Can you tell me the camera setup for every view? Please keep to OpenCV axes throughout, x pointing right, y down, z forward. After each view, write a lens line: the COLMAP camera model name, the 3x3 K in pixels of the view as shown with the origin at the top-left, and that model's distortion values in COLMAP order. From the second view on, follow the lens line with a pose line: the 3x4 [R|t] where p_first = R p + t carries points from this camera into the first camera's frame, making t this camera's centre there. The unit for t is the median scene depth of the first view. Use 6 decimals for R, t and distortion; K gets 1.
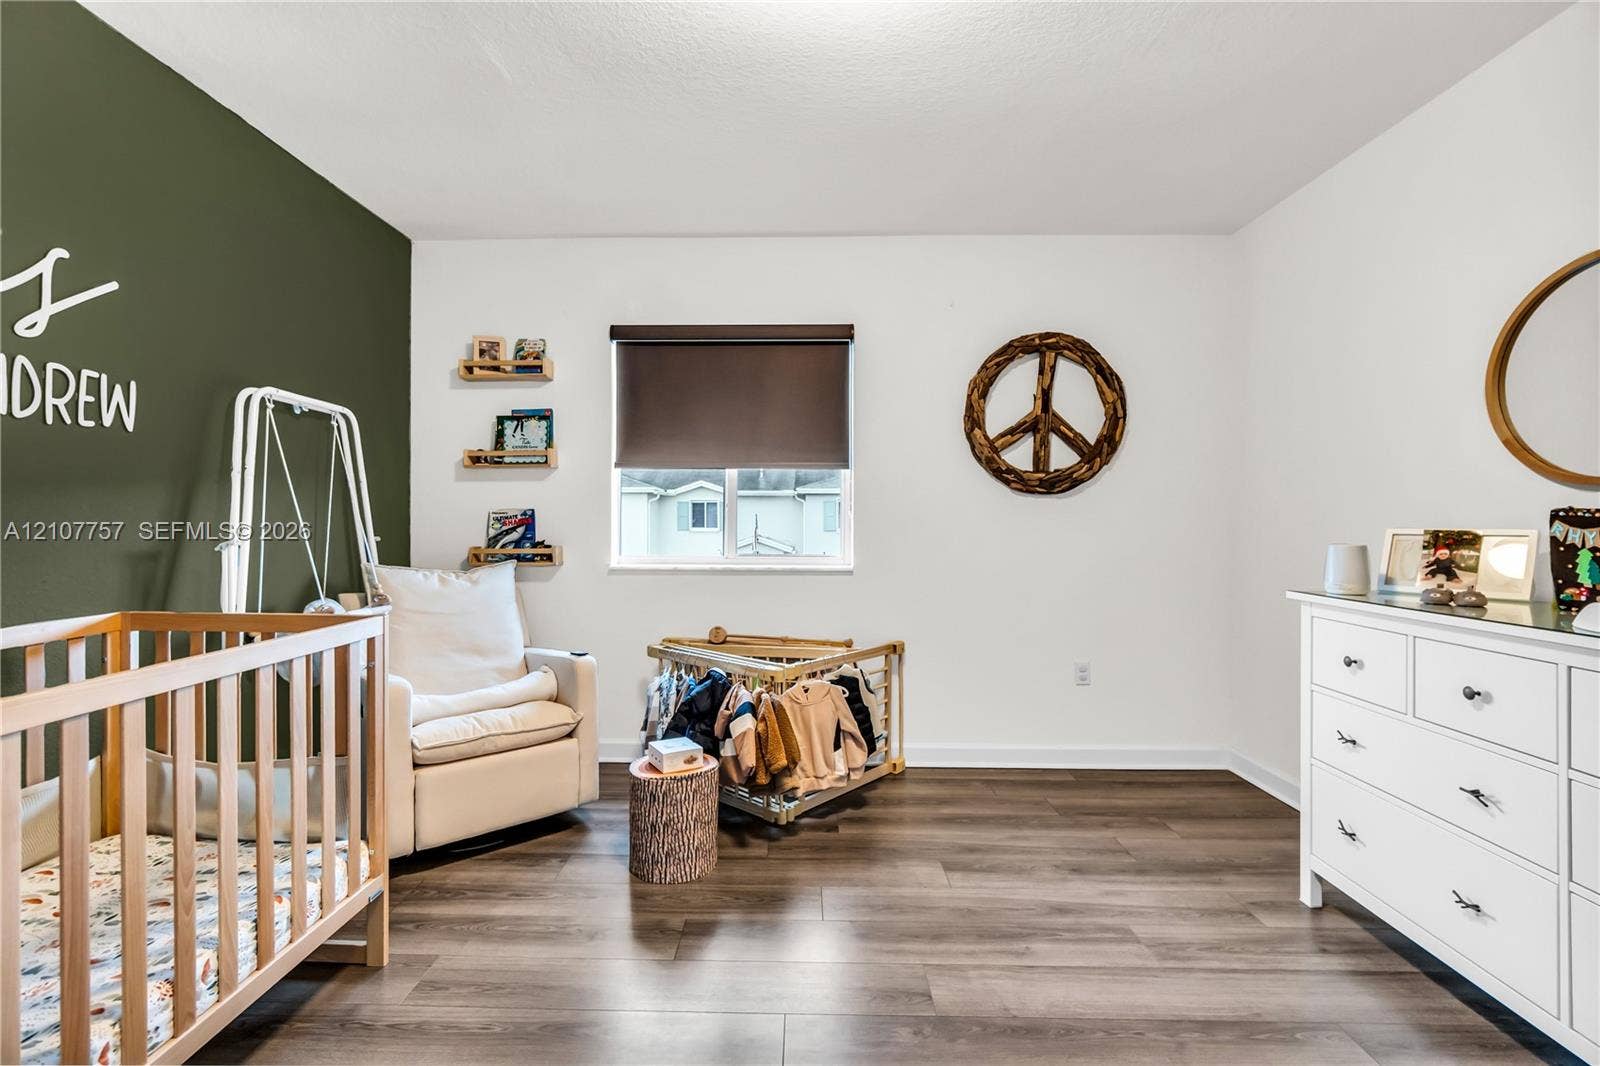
lens RADIAL K [[689.9, 0, 790.9], [0, 689.9, 517.2], [0, 0, 1]] dist [-0.004773, 0.000007]
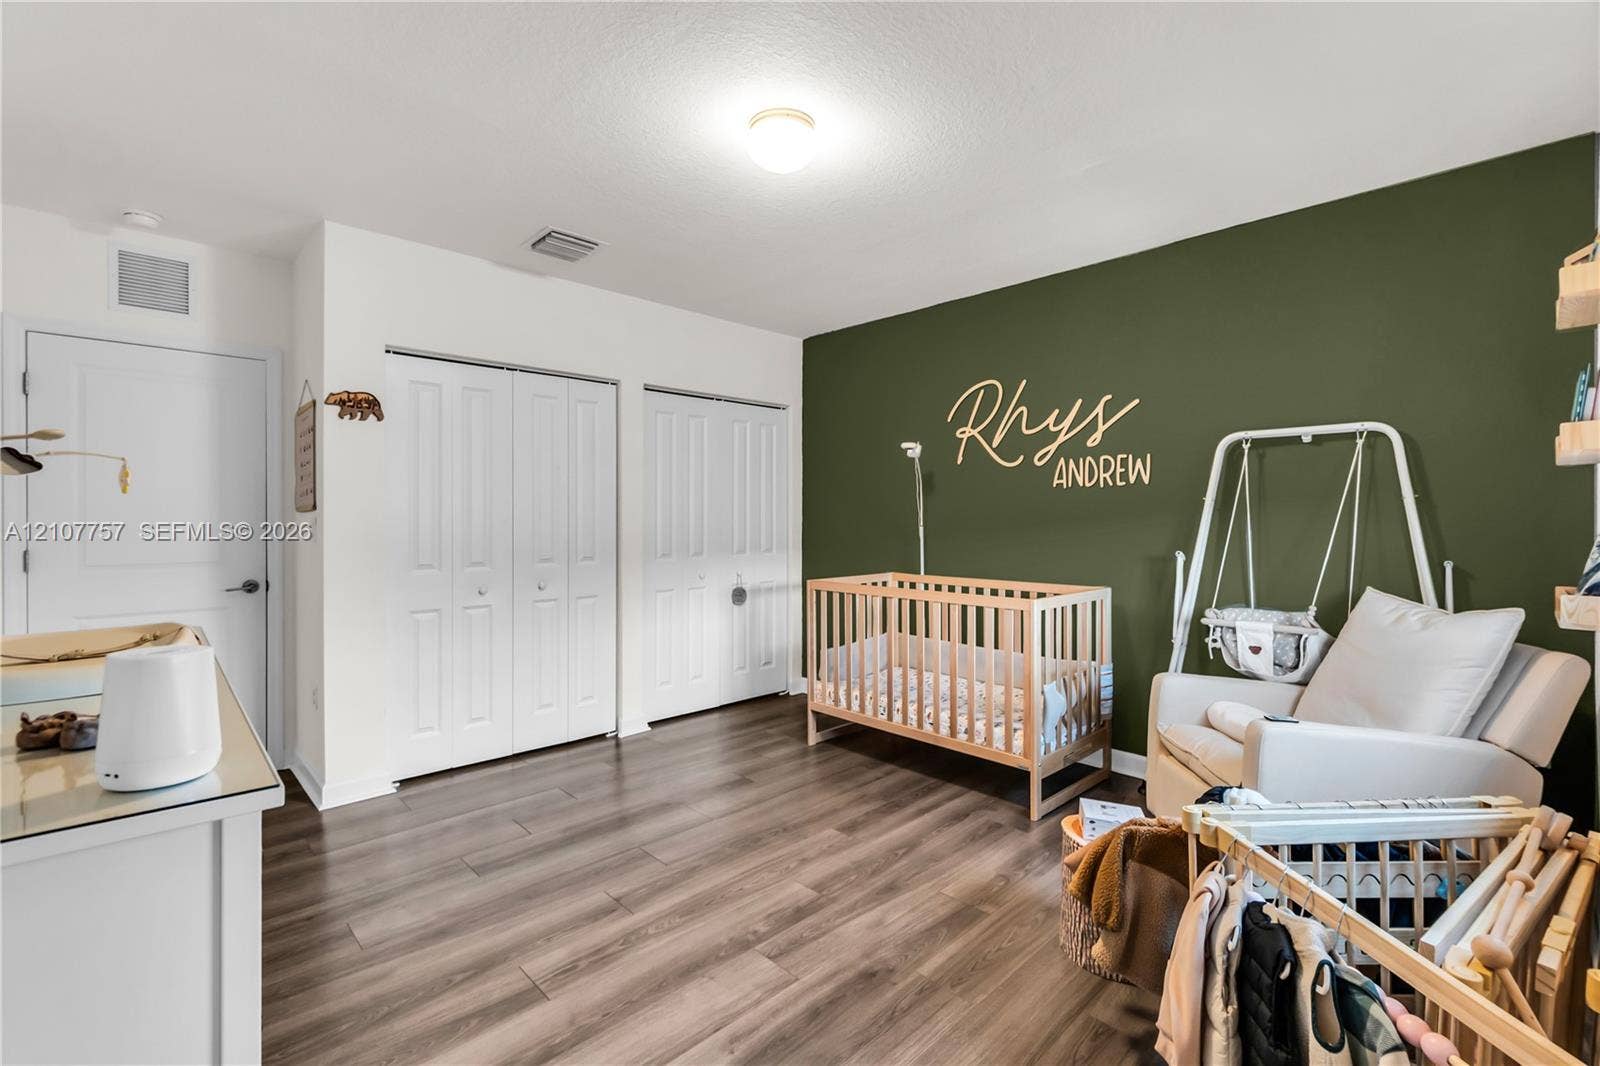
lens RADIAL K [[689.9, 0, 790.9], [0, 689.9, 517.2], [0, 0, 1]] dist [-0.004773, 0.000007]
pose [[-0.700075, -0.002666, -0.714064, 0.934767], [0.004579, 0.999956, -0.008223, -0.037302], [0.714054, -0.009026, -0.700032, 1.708414]]
